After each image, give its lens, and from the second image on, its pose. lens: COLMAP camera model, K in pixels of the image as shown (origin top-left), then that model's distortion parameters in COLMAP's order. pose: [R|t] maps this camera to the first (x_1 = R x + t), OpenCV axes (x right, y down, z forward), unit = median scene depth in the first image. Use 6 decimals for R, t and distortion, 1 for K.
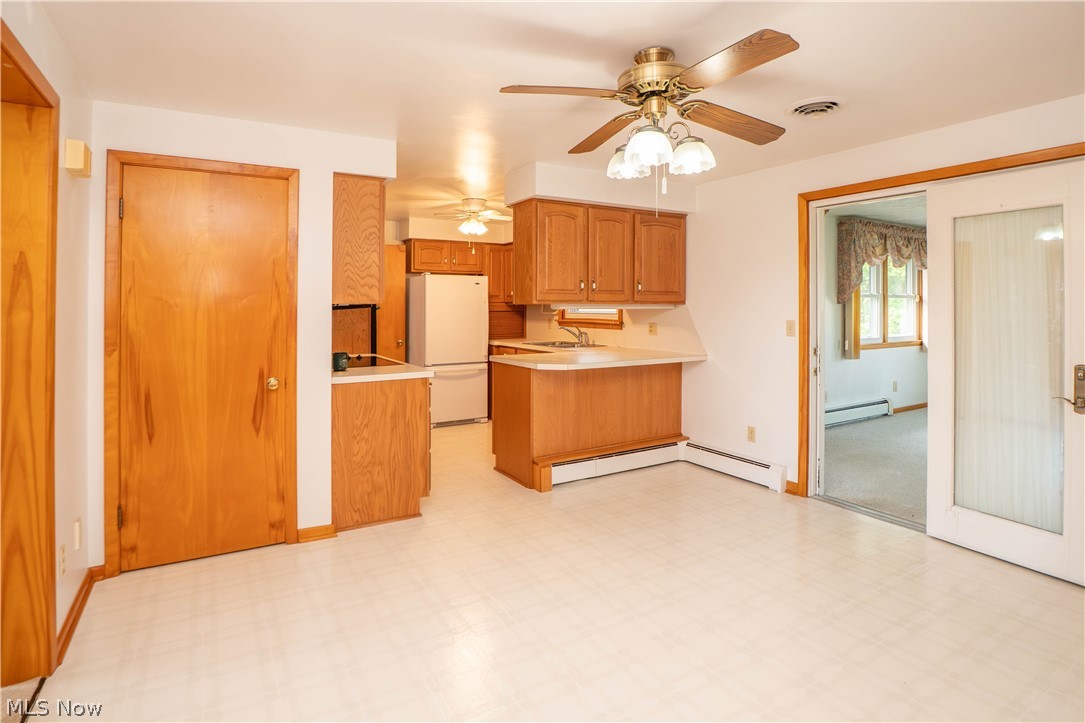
lens RADIAL K [[553.8, 0, 545.1], [0, 553.8, 303.2], [0, 0, 1]] dist [0.001769, 0.000108]
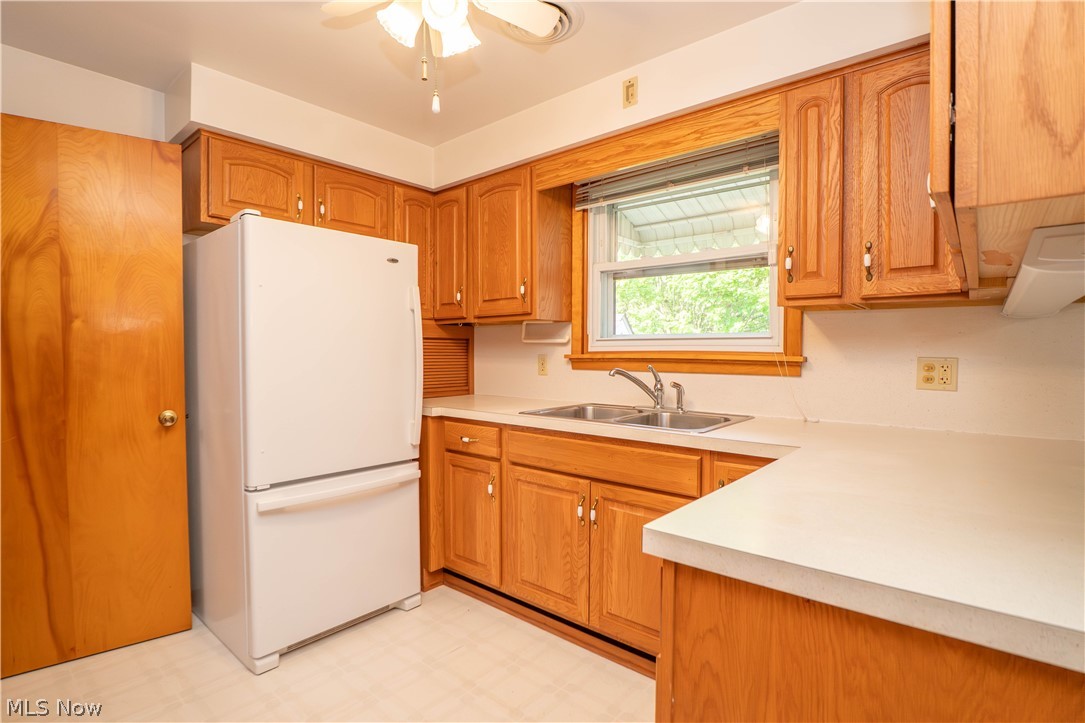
lens RADIAL K [[519.3, 0, 542.5], [0, 519.3, 361.5], [0, 0, 1]] dist [-0.017506, -0.000109]
pose [[0.949828, -0.007621, 0.312681, -0.133065], [-0.002939, 0.999441, 0.033288, 0.021492], [-0.312760, -0.032537, 0.949275, 0.602604]]
